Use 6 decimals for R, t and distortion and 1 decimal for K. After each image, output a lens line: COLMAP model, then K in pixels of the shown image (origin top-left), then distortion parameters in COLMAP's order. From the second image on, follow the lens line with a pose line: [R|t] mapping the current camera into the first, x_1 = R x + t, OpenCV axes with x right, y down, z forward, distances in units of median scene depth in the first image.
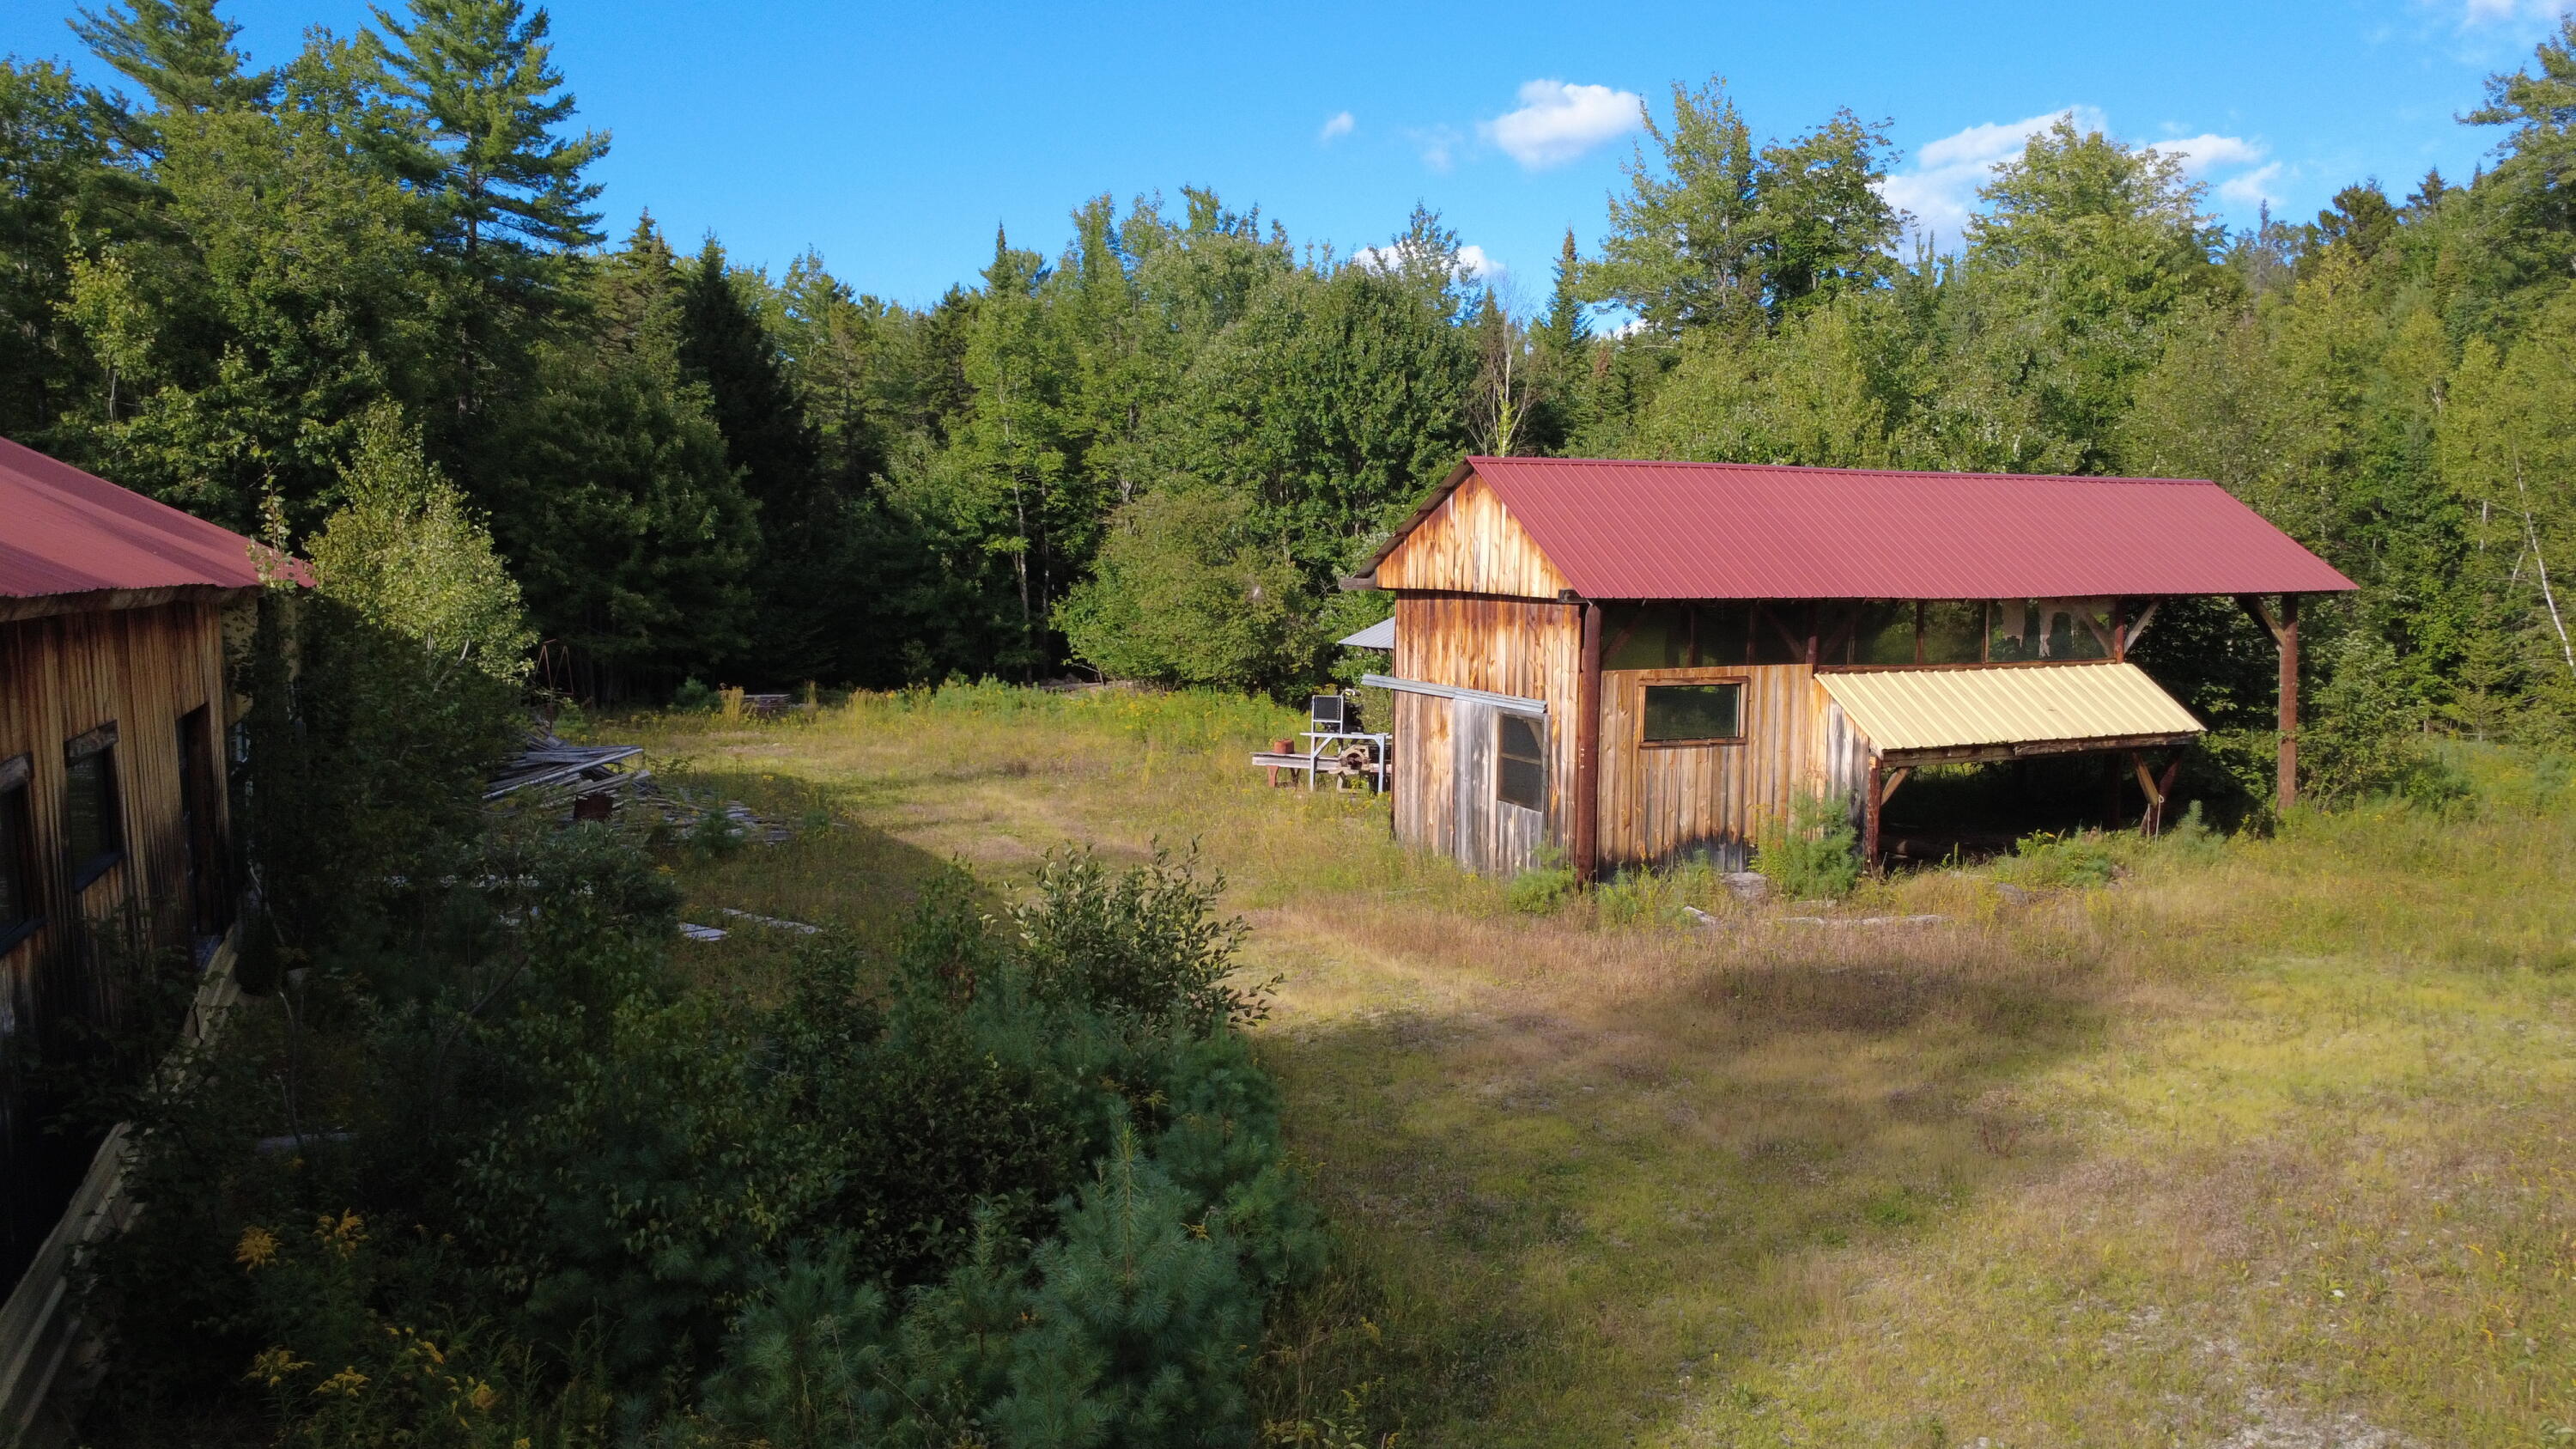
lens RADIAL K [[1853.0, 0, 1286.3], [0, 1853.0, 730.9], [0, 0, 1]] dist [-0.011534, 0.008869]
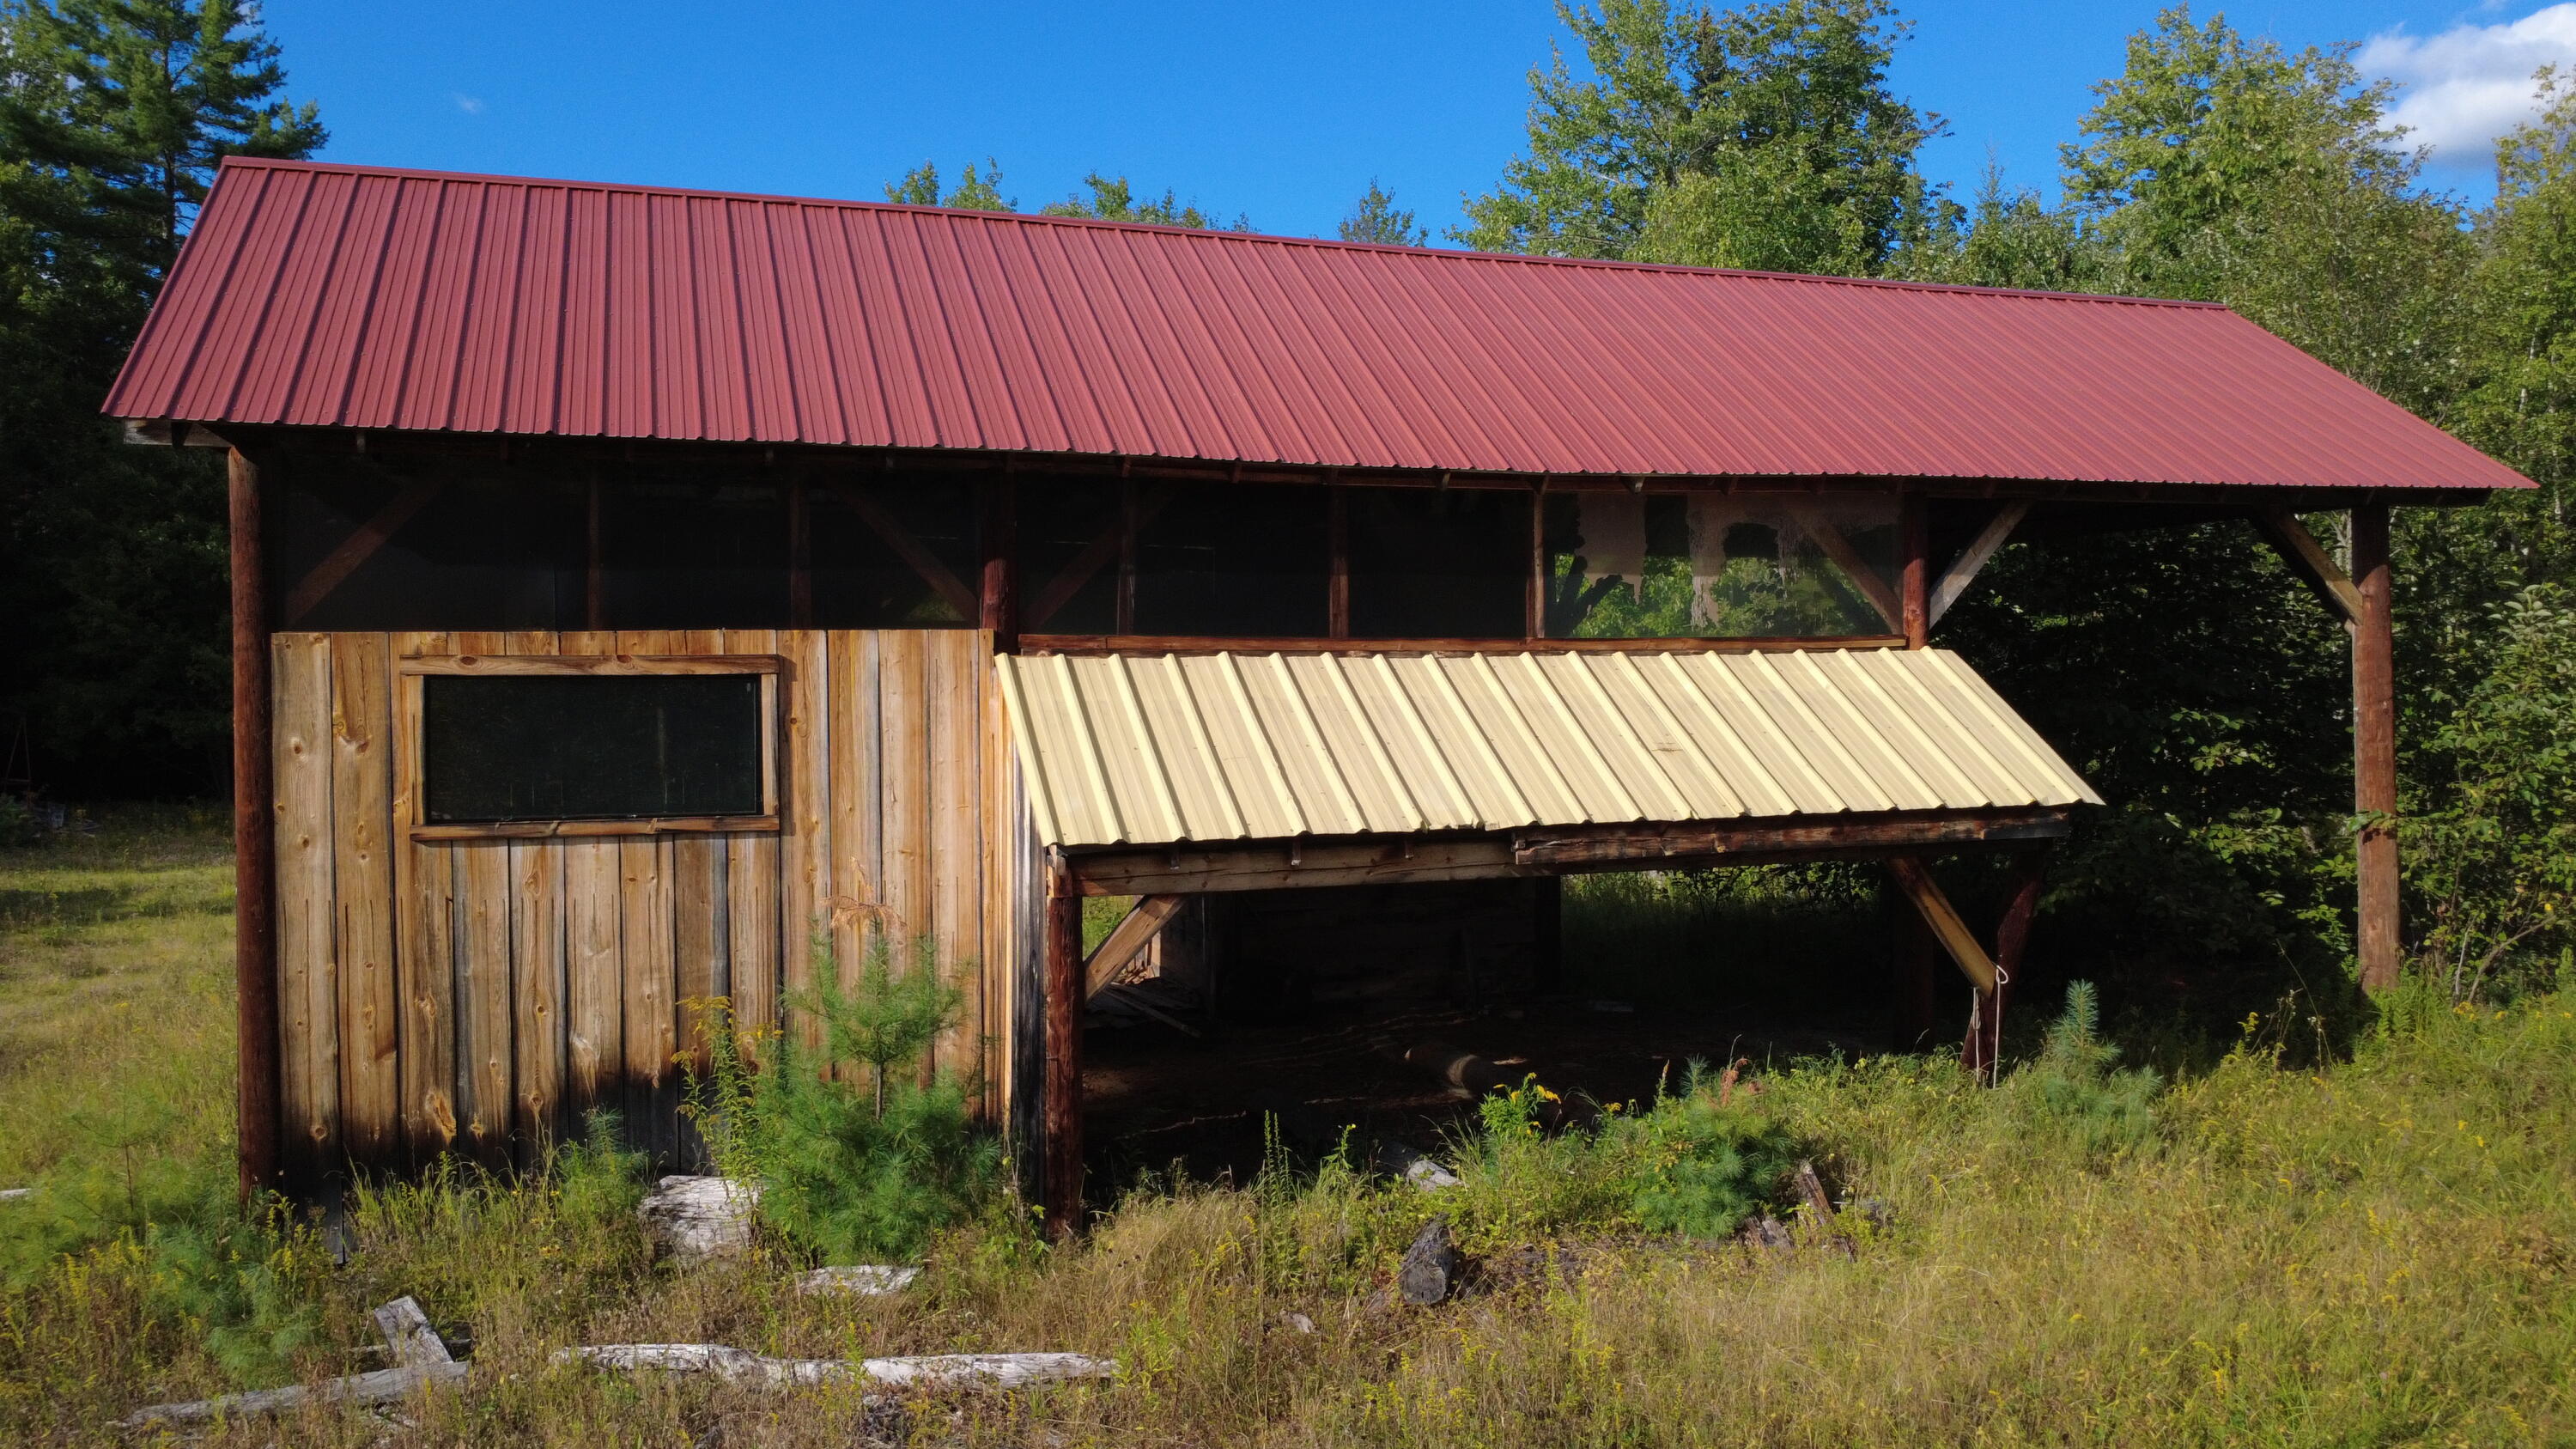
lens RADIAL K [[1853.0, 0, 1302.4], [0, 1853.0, 713.6], [0, 0, 1]] dist [-0.011534, 0.008869]
pose [[0.992984, -0.007594, -0.118005, 0.068669], [-0.000833, 0.997462, -0.071202, 0.001629], [0.118246, 0.070801, 0.990457, 0.107607]]
